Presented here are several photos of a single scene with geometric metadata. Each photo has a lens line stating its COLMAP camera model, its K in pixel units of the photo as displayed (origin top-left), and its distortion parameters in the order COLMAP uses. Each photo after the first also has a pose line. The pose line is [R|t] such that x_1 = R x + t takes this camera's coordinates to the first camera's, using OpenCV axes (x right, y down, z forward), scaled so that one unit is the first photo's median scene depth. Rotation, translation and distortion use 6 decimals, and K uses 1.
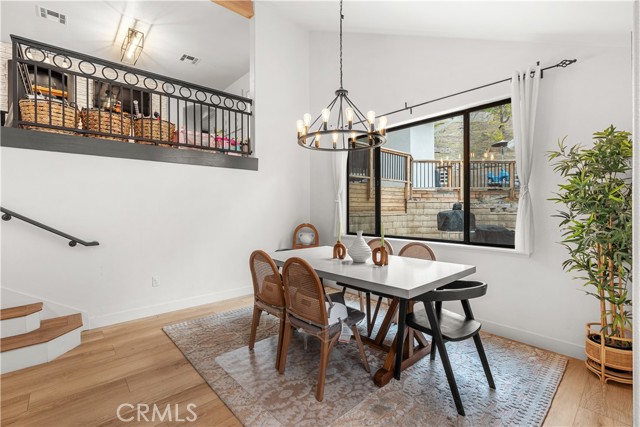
lens RADIAL K [[291.4, 0, 318.1], [0, 291.4, 210.7], [0, 0, 1]] dist [0.013607, 0.000923]
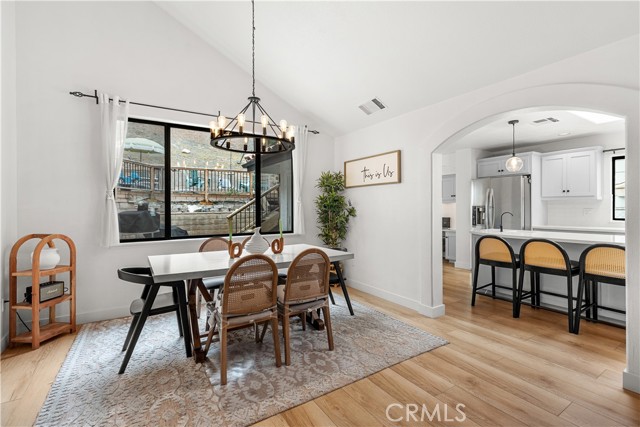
lens RADIAL K [[291.4, 0, 318.3], [0, 291.4, 209.4], [0, 0, 1]] dist [0.013607, 0.000923]
pose [[0.172495, -0.005572, 0.984995, -0.987067], [0.011006, 0.999932, 0.003729, -0.005151], [-0.984949, 0.010198, 0.172545, 0.610261]]
